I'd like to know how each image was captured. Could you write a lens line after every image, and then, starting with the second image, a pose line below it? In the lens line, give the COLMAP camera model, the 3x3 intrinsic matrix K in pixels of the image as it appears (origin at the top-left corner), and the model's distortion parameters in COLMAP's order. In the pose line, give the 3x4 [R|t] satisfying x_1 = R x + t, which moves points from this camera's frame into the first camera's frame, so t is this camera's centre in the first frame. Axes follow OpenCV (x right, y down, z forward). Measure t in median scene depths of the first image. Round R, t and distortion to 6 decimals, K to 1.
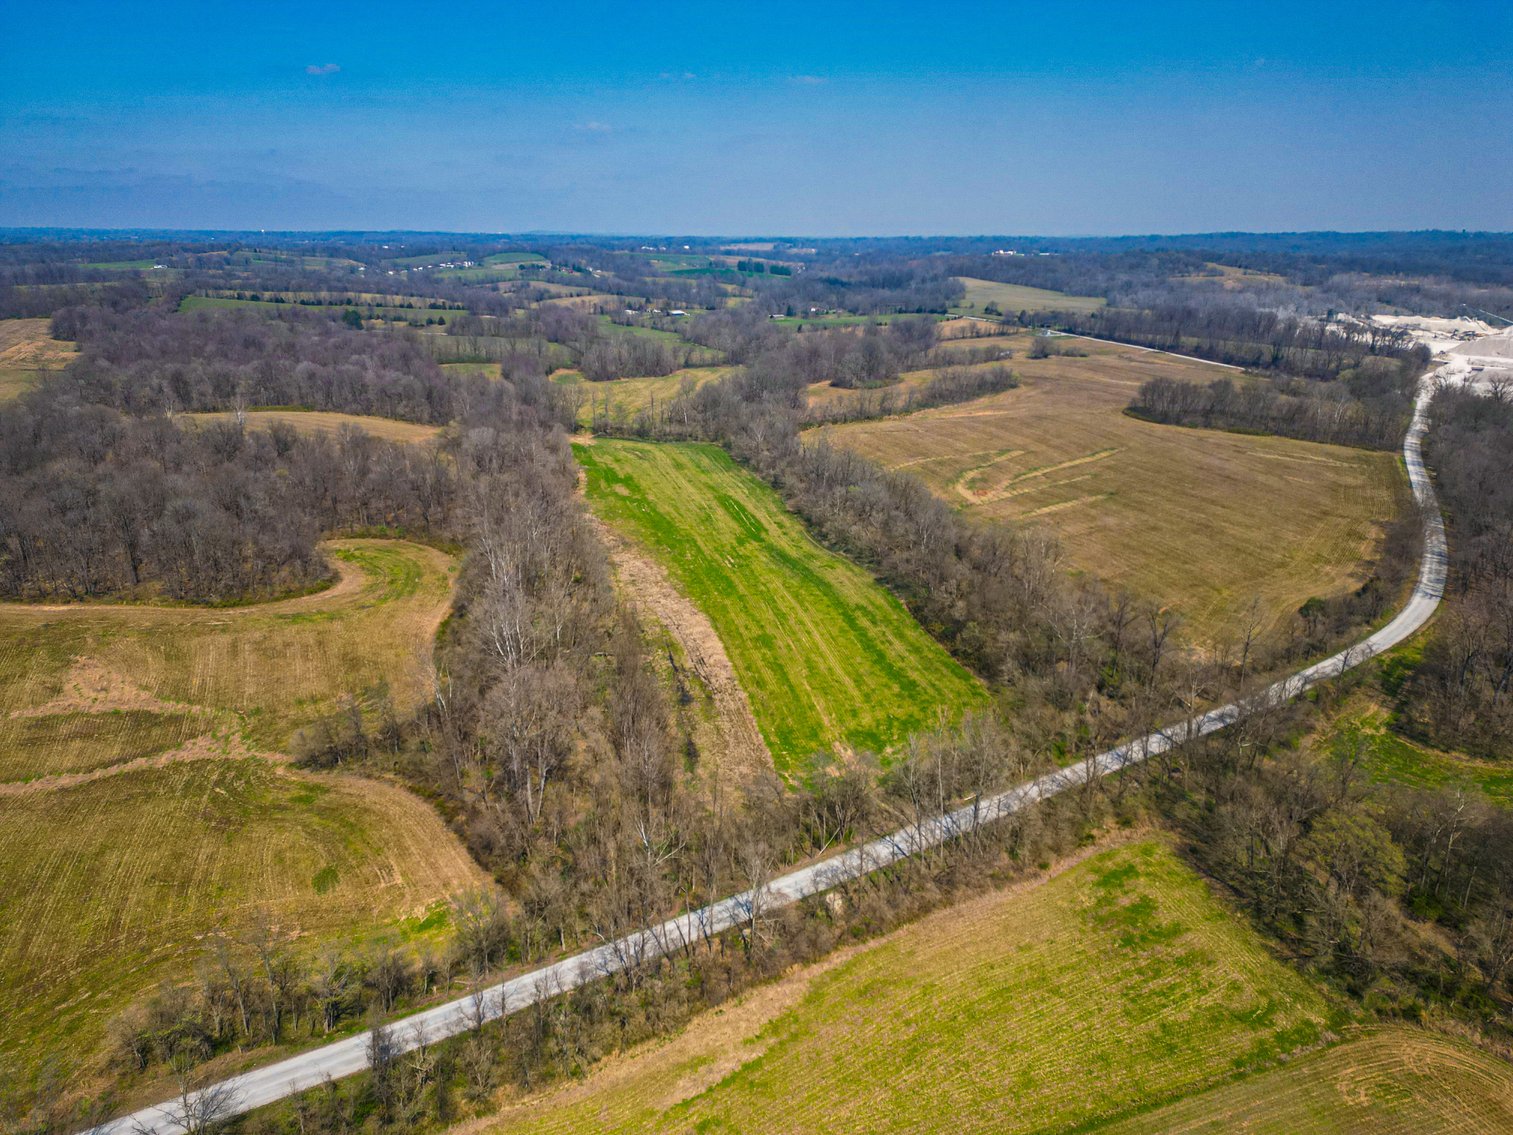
lens RADIAL K [[1046.4, 0, 749.6], [0, 1046.4, 566.5], [0, 0, 1]] dist [0.068346, -0.053776]
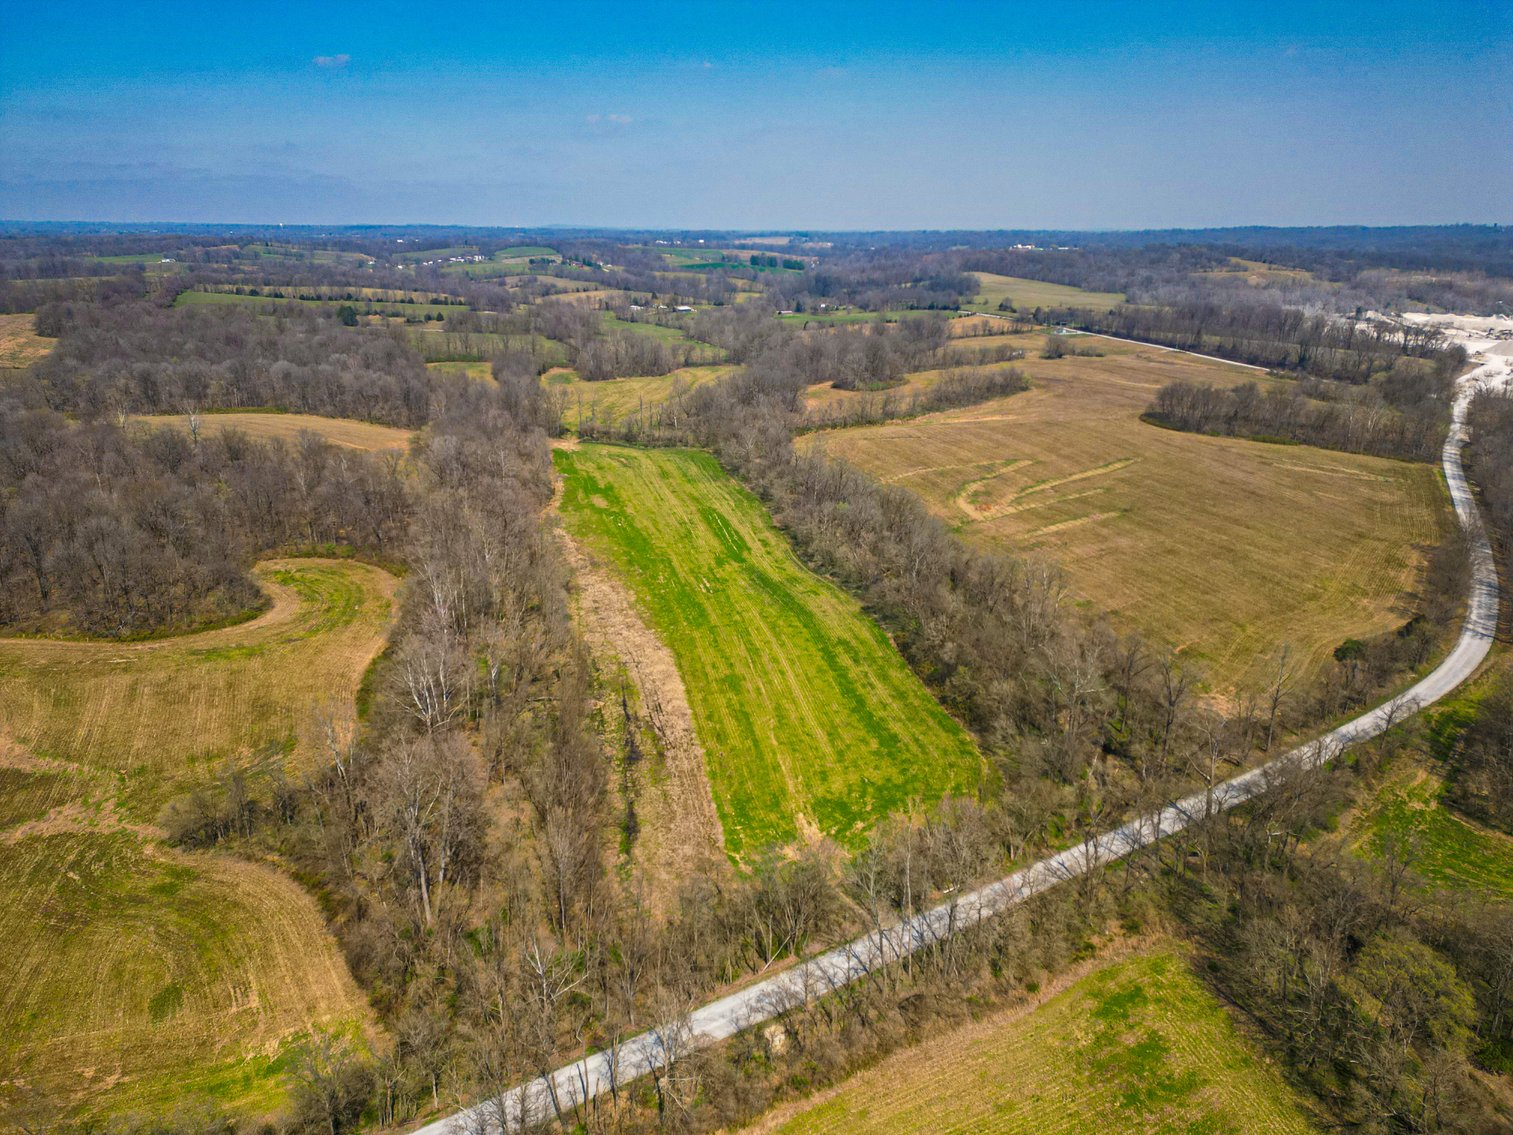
lens RADIAL K [[1046.4, 0, 752.2], [0, 1046.4, 566.6], [0, 0, 1]] dist [0.068346, -0.053776]
pose [[0.999890, 0.005334, -0.013869, 0.040042], [-0.005259, 0.999972, 0.005383, -0.030489], [0.013897, -0.005309, 0.999889, 0.096852]]
